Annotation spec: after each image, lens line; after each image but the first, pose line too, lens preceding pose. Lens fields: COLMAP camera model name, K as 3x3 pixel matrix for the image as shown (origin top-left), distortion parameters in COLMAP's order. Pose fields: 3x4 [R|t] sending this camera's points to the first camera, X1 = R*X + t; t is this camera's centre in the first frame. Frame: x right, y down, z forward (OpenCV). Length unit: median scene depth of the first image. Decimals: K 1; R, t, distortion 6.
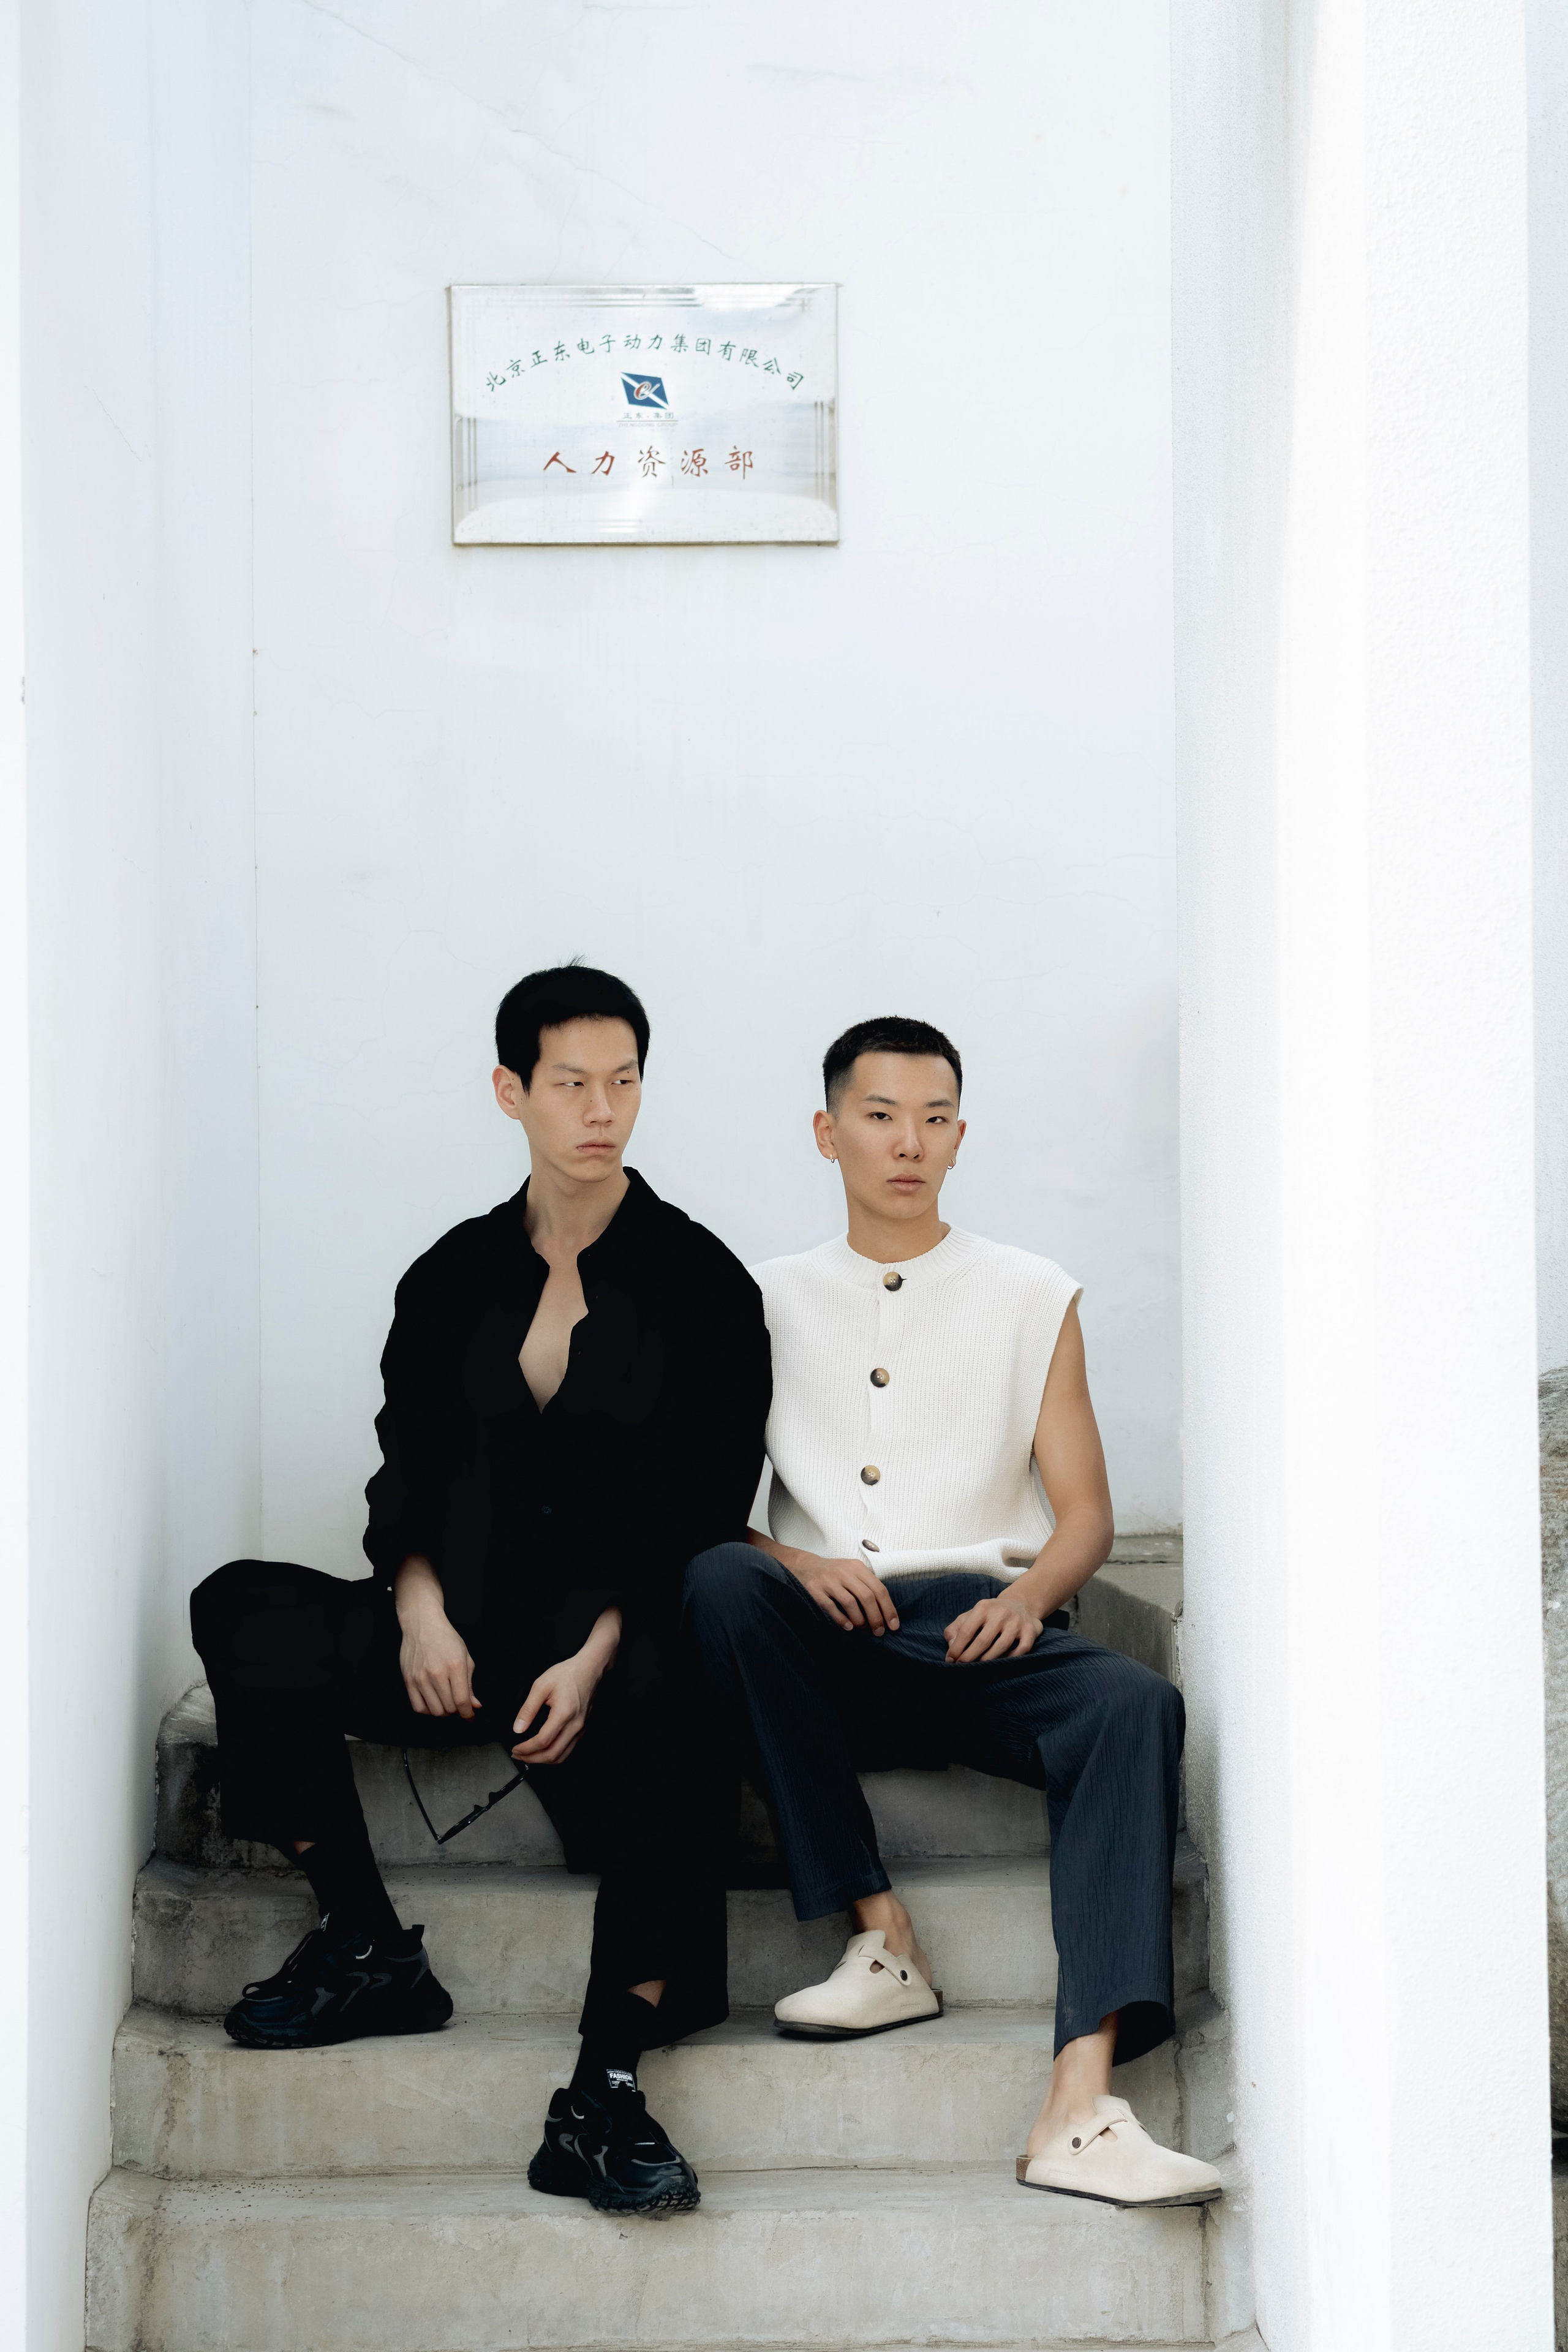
lens RADIAL K [[5565.1, 0, 784.0], [0, 5565.1, 1176.0], [0, 0, 1]] dist [0.398602, -2.722397]
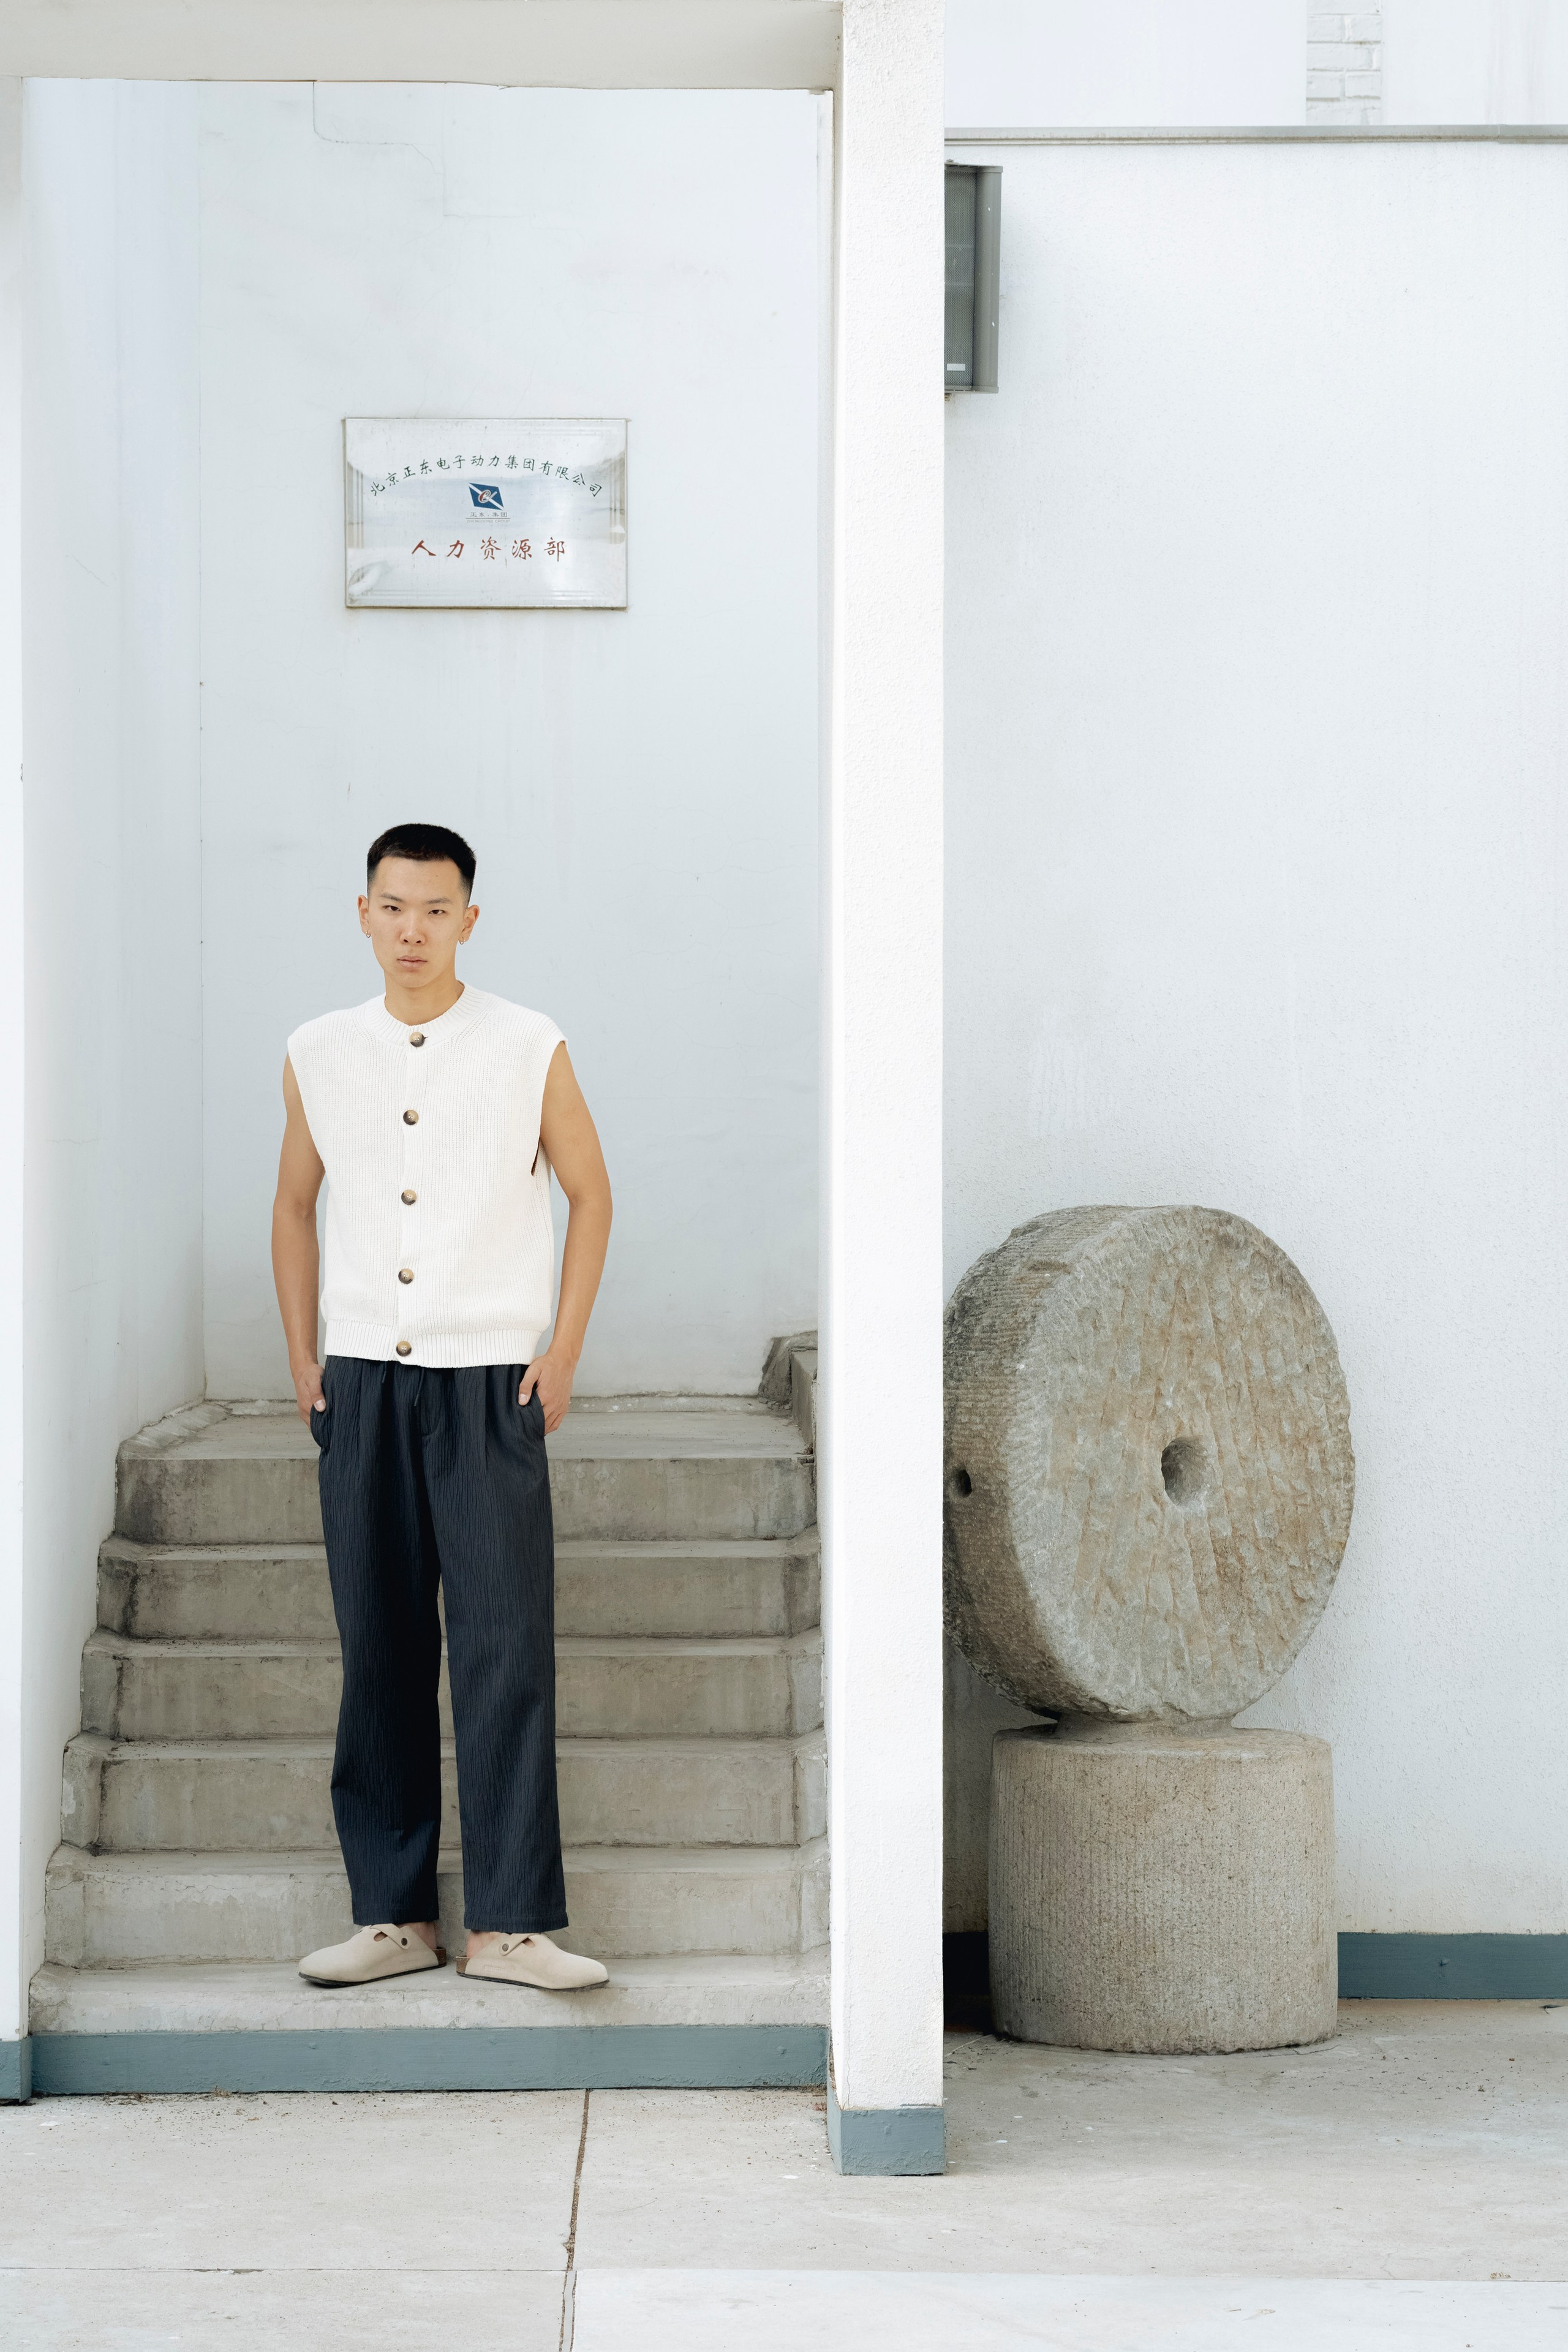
lens RADIAL K [[5565.1, 0, 784.0], [0, 5565.1, 1176.0], [0, 0, 1]] dist [0.398602, -2.722397]
pose [[0.999934, 0.008962, -0.007210, 0.076169], [-0.008745, 0.999526, 0.029520, -0.018624], [0.007472, -0.029455, 0.999538, -0.482878]]
